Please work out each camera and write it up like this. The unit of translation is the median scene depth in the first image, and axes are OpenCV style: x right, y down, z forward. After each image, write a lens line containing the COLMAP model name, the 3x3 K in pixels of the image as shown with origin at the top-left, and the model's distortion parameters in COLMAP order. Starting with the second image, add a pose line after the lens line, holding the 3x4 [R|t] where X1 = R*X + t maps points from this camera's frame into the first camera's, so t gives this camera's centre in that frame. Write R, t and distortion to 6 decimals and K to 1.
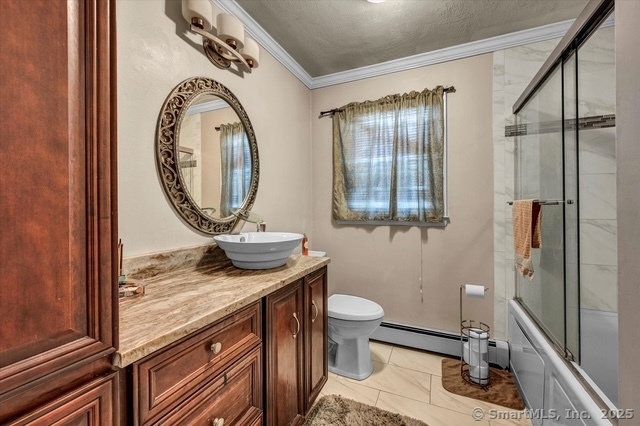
lens RADIAL K [[257.7, 0, 321.6], [0, 257.7, 214.4], [0, 0, 1]] dist [-0.000546, -0.000287]
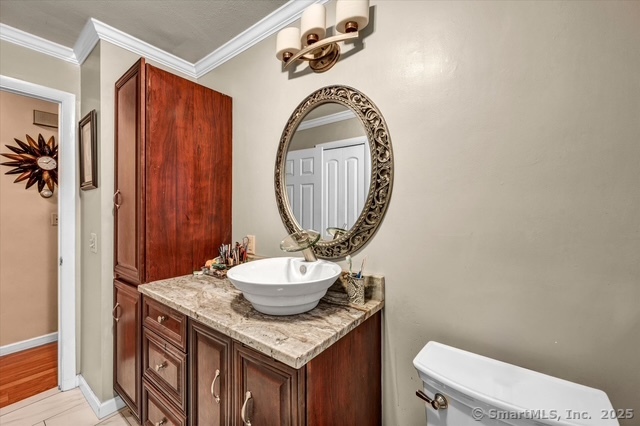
lens RADIAL K [[257.7, 0, 321.6], [0, 257.7, 214.4], [0, 0, 1]] dist [-0.000546, -0.000287]
pose [[-0.200927, 0.006936, -0.979582, 0.546501], [-0.033644, 0.999336, 0.013977, -0.099451], [0.979028, 0.035766, -0.200560, 1.355659]]
